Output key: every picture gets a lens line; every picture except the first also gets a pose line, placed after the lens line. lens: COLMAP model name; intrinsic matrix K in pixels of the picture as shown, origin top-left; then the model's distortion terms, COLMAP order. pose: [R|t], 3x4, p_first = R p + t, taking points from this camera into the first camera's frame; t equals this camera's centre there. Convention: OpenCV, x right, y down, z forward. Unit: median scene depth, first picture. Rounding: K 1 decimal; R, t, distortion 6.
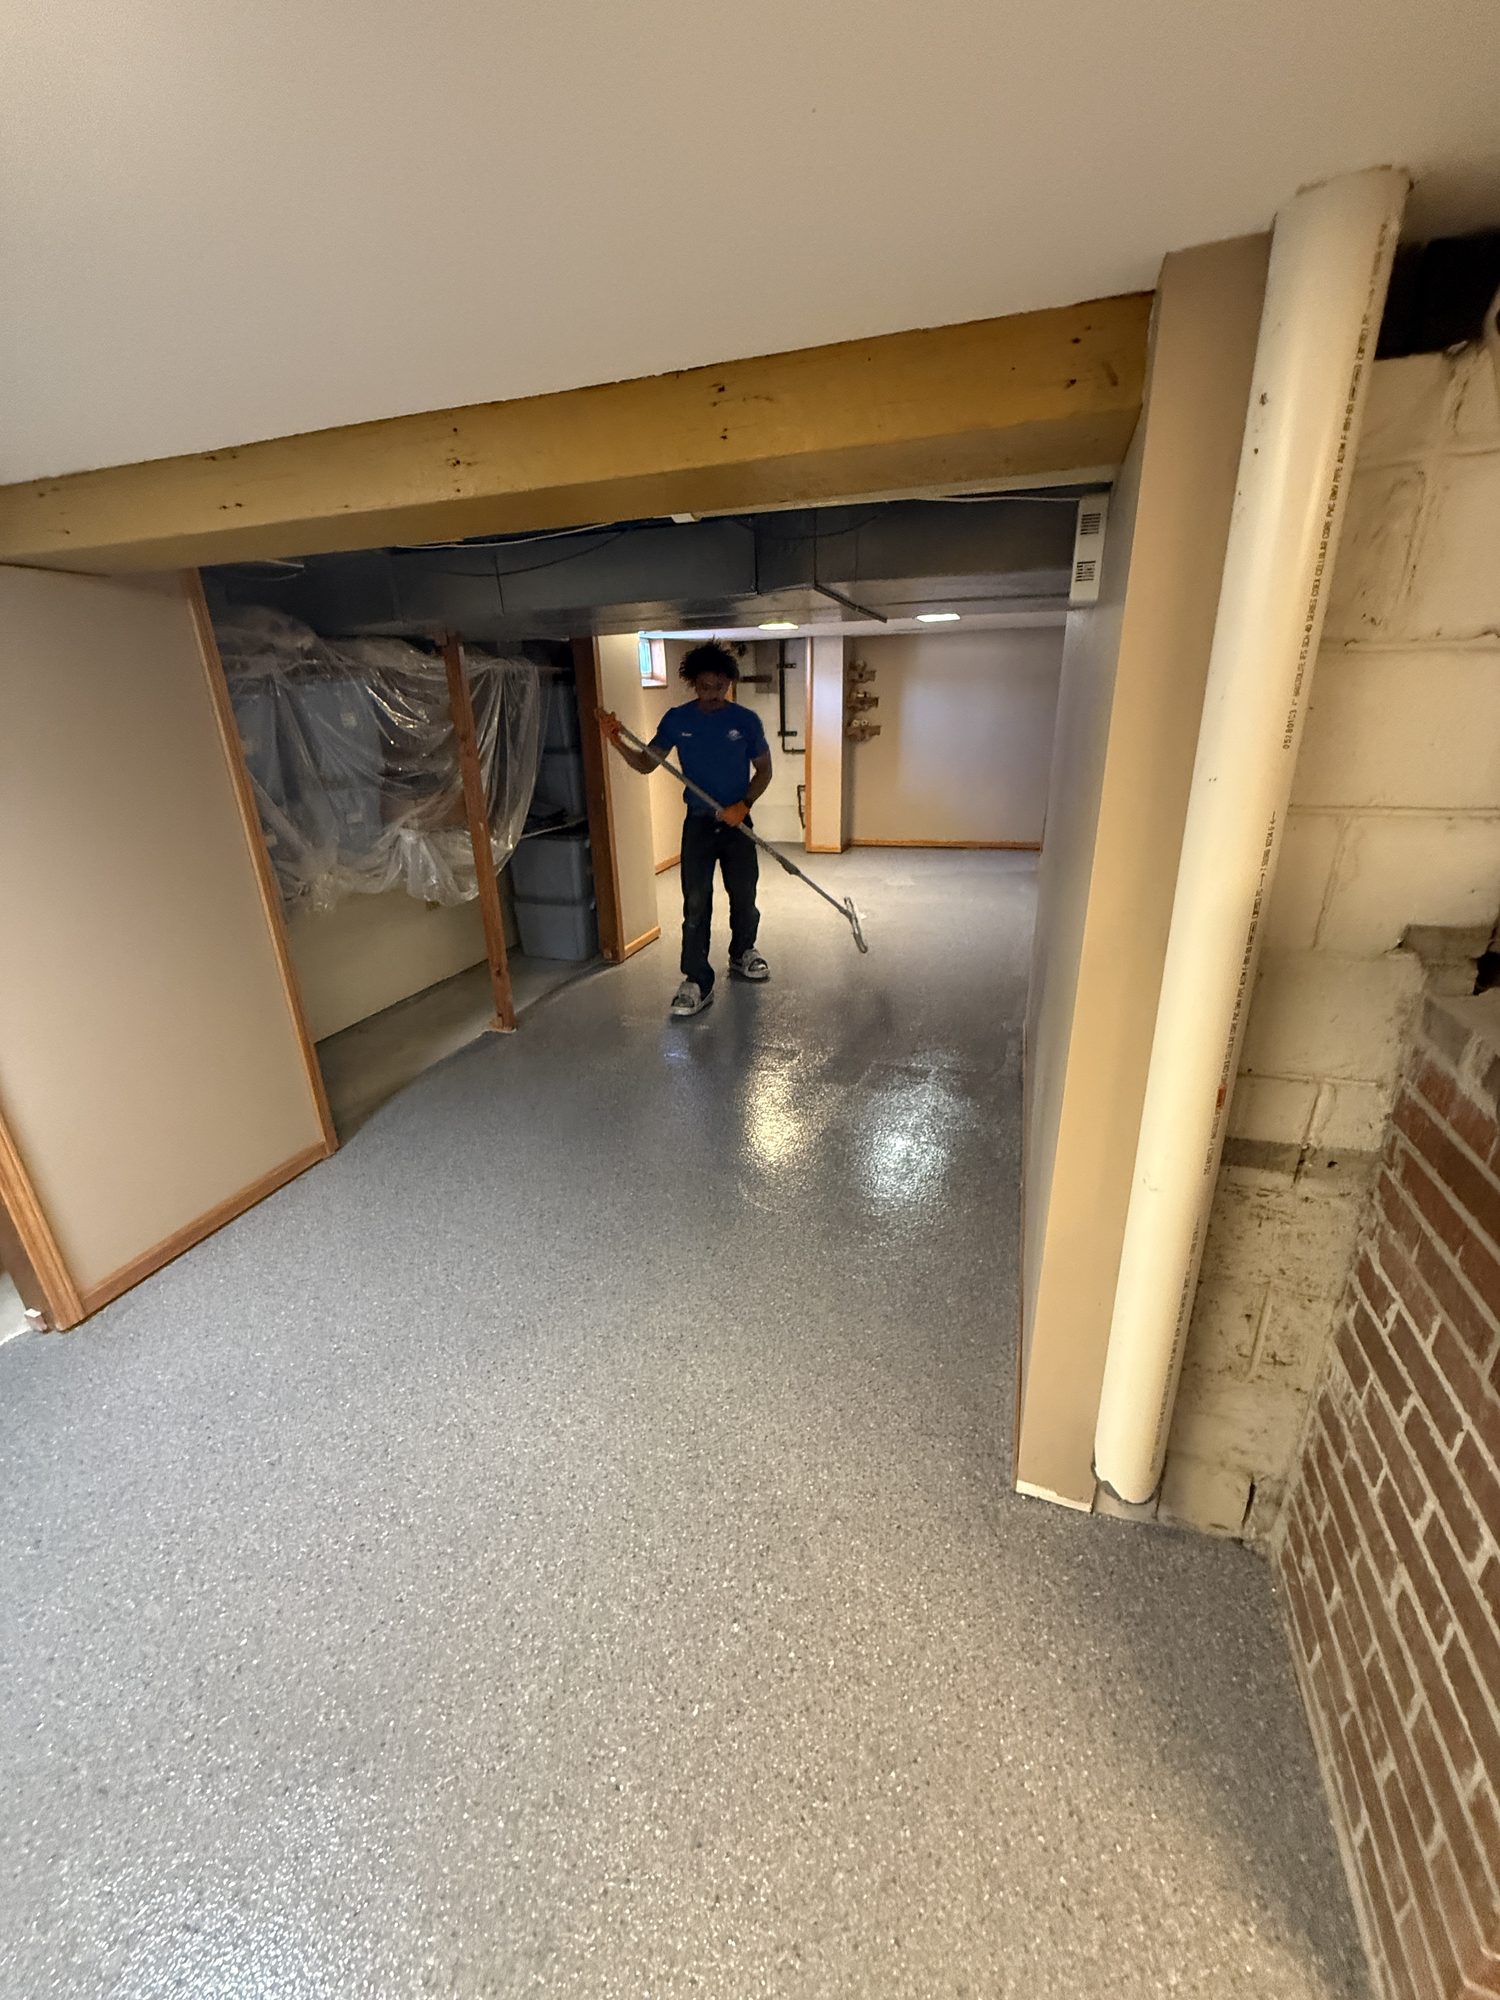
lens RADIAL K [[790.2, 0, 749.5], [0, 790.2, 993.2], [0, 0, 1]] dist [-0.003421, 0.000011]
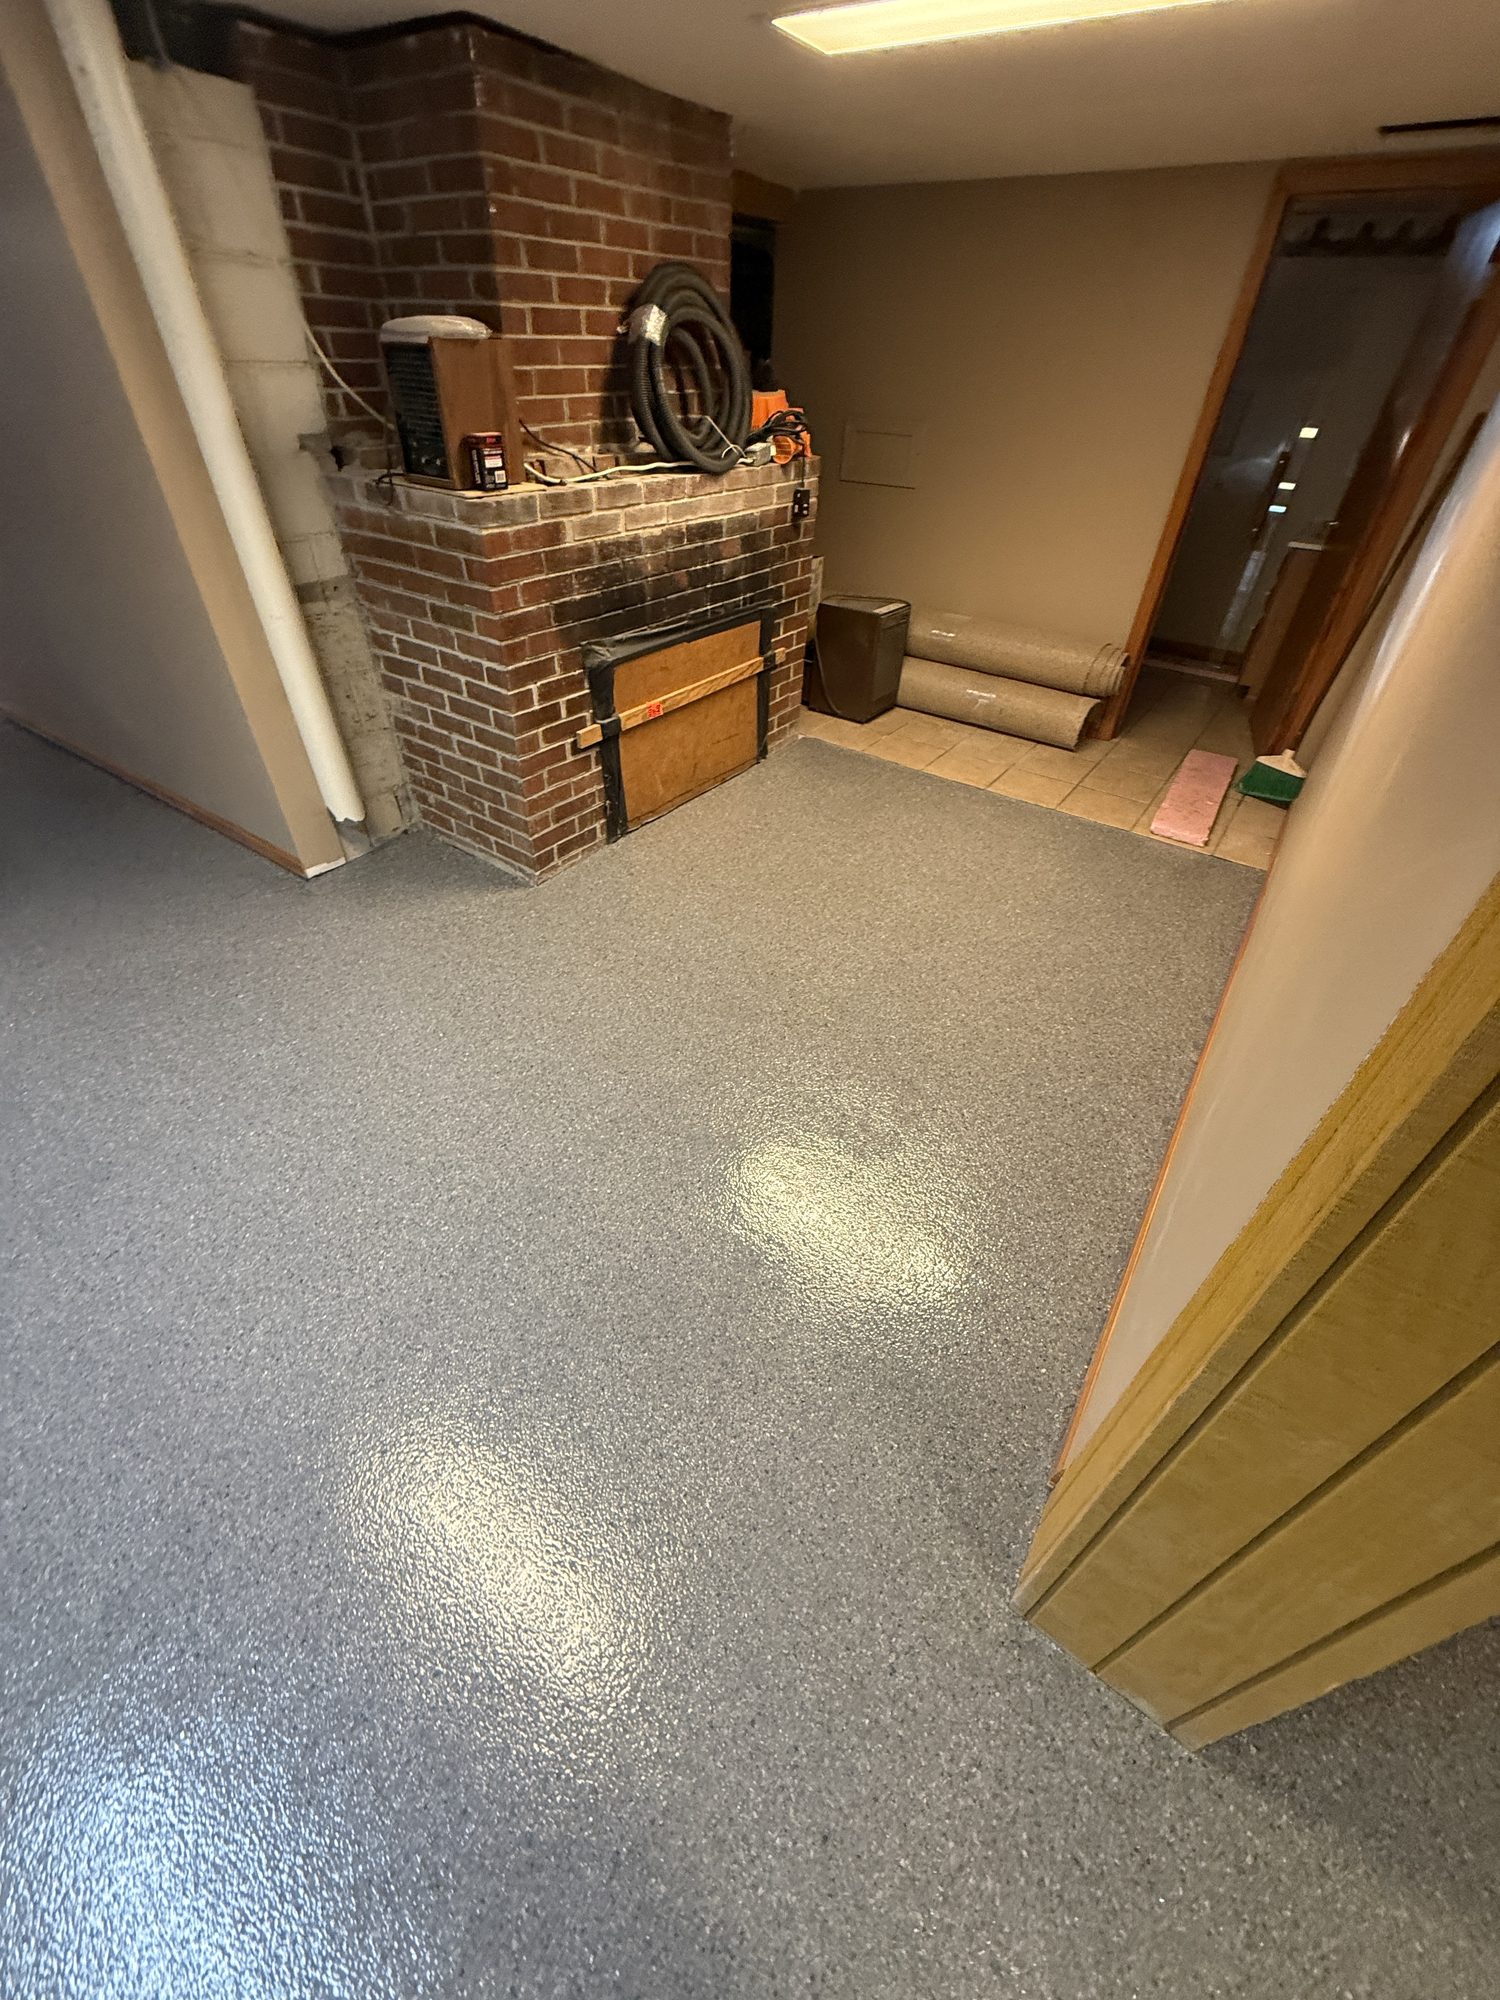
lens RADIAL K [[790.2, 0, 749.5], [0, 790.2, 993.2], [0, 0, 1]] dist [-0.003421, 0.000011]
pose [[0.276089, -0.577613, 0.768205, -0.906772], [0.302109, 0.810913, 0.501149, 0.304453], [-0.912417, 0.093720, 0.398386, -0.536197]]
